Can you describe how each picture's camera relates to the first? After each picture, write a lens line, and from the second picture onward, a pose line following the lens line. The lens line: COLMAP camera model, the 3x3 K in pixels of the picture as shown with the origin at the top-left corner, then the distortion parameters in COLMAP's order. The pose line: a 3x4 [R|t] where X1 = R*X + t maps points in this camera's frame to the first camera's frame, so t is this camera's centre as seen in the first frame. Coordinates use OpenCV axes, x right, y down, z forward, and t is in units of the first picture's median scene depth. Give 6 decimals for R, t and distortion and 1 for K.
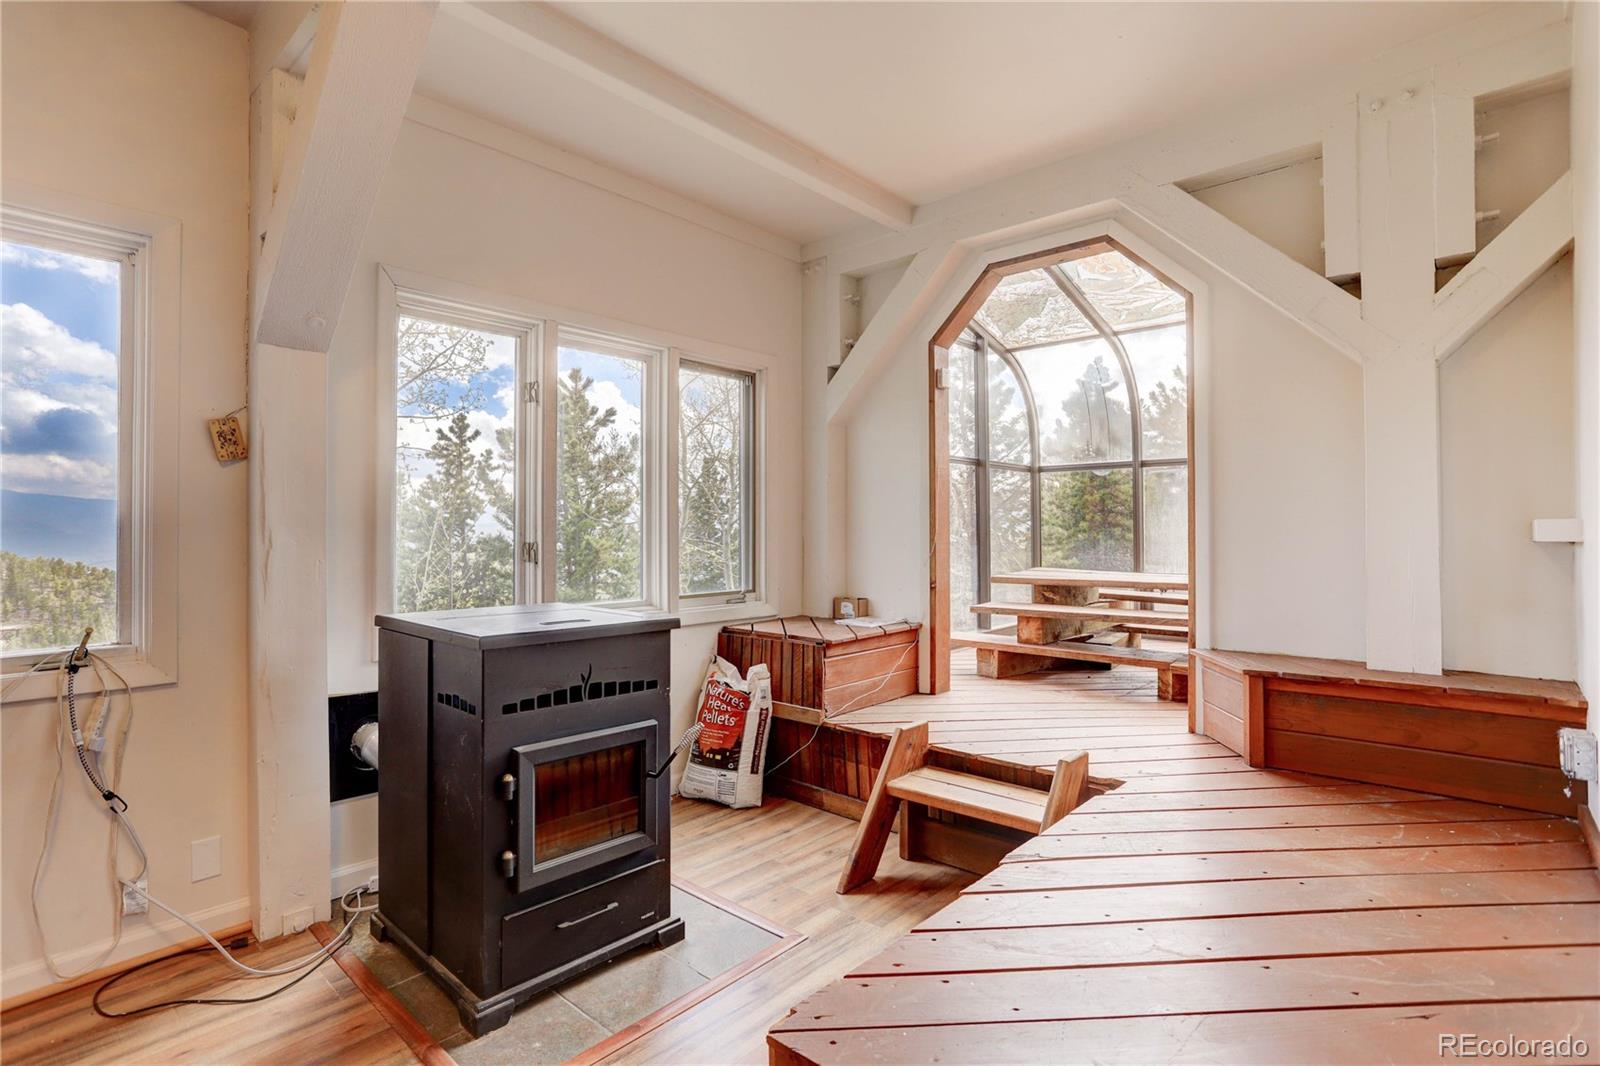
lens RADIAL K [[776.3, 0, 802.9], [0, 776.3, 529.4], [0, 0, 1]] dist [-0.041633, 0.015123]
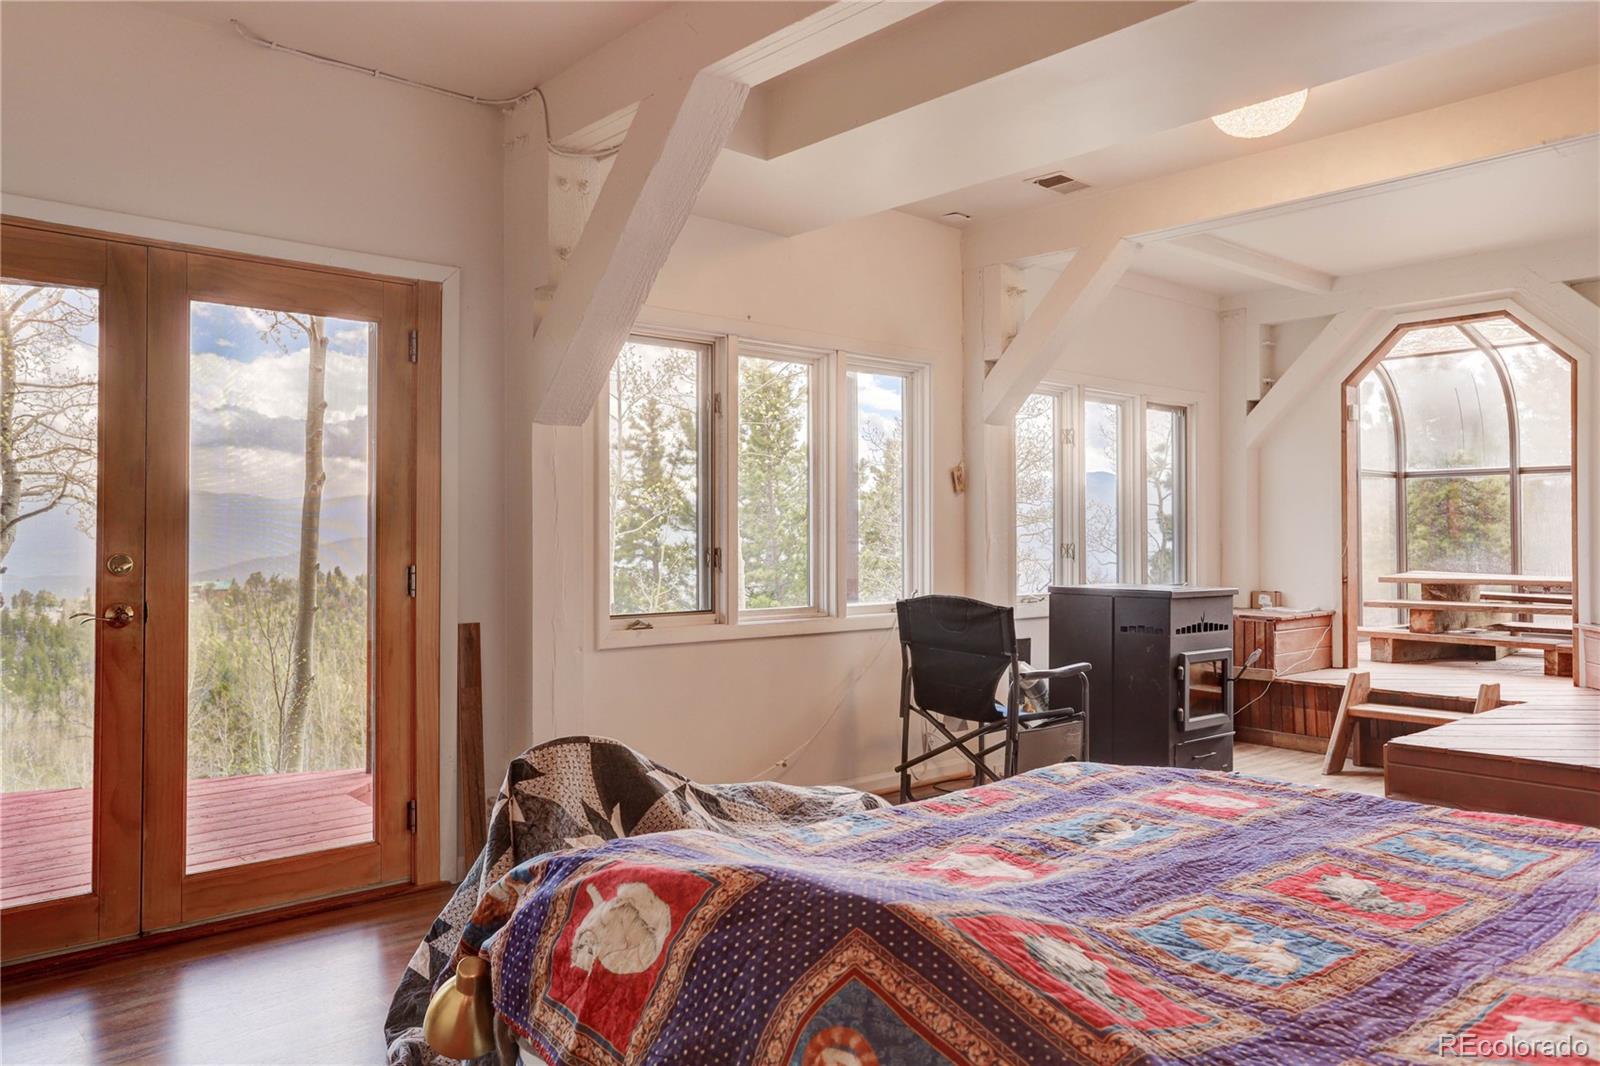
lens RADIAL K [[1135.3, 0, 853.9], [0, 1135.3, 529.6], [0, 0, 1]] dist [0.042837, 0.015830]
pose [[0.996161, 0.000202, -0.087538, -0.448854], [-0.000588, 0.999990, -0.004378, -0.000089], [0.087536, 0.004413, 0.996152, -0.882367]]
